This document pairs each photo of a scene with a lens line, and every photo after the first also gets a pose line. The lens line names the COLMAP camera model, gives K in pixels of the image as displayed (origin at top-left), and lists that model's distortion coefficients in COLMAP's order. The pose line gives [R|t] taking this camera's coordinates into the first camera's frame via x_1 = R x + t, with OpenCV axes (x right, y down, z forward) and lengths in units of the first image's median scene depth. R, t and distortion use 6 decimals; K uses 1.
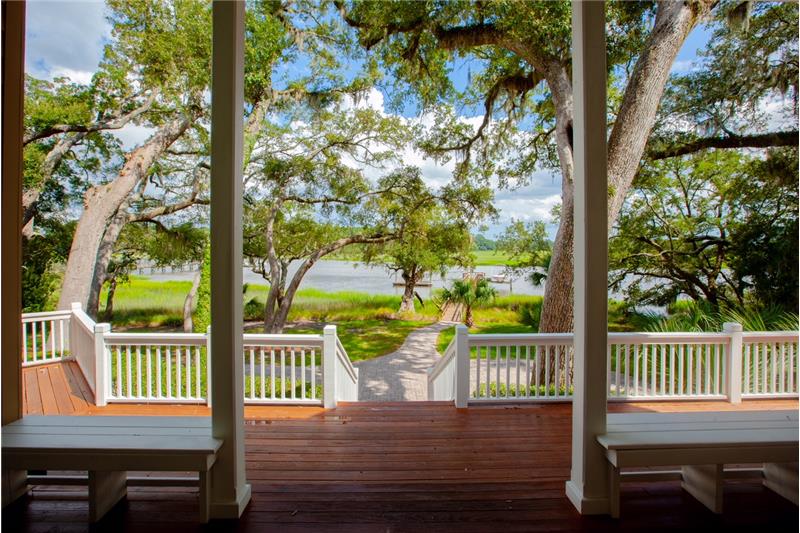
lens RADIAL K [[404.5, 0, 394.2], [0, 404.5, 263.0], [0, 0, 1]] dist [-0.023136, 0.003495]
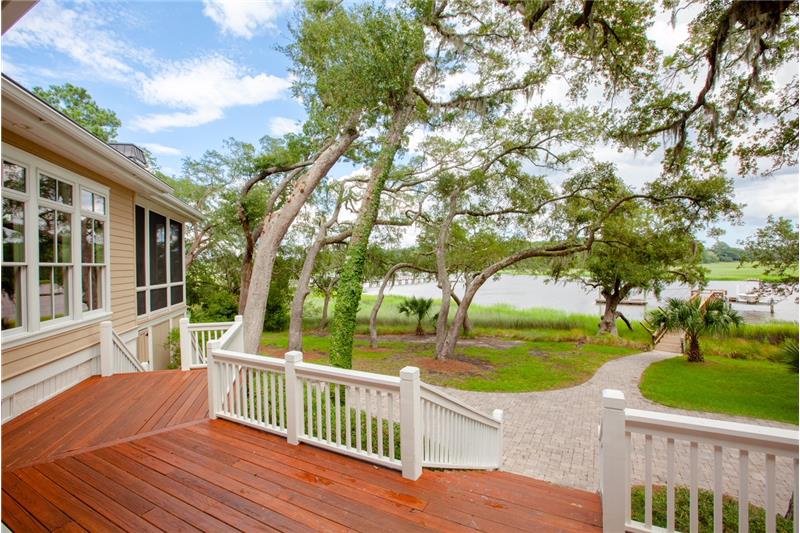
lens RADIAL K [[374.6, 0, 407.0], [0, 374.6, 272.6], [0, 0, 1]] dist [-0.015009, 0.004292]
pose [[0.874123, -0.009258, -0.485616, 0.058374], [0.002902, 0.999900, -0.013839, -0.002990], [0.485696, 0.010688, 0.874062, 0.131801]]
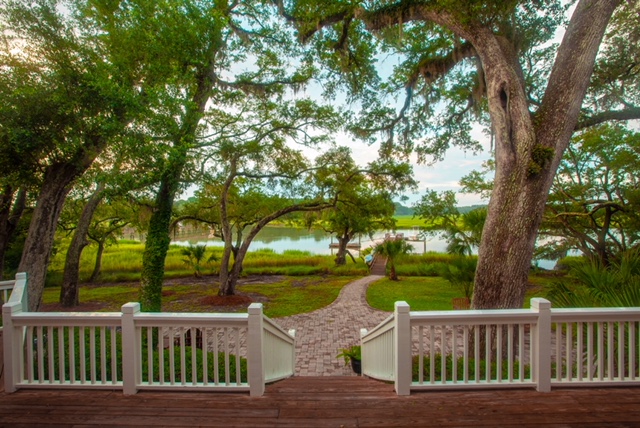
lens RADIAL K [[302.3, 0, 321.9], [0, 302.3, 219.2], [0, 0, 1]] dist [-0.018205, 0.001849]
pose [[0.999408, -0.015955, -0.030467, 0.003770], [0.015284, 0.999638, -0.022131, -0.005055], [0.030809, 0.021652, 0.999291, 0.109566]]
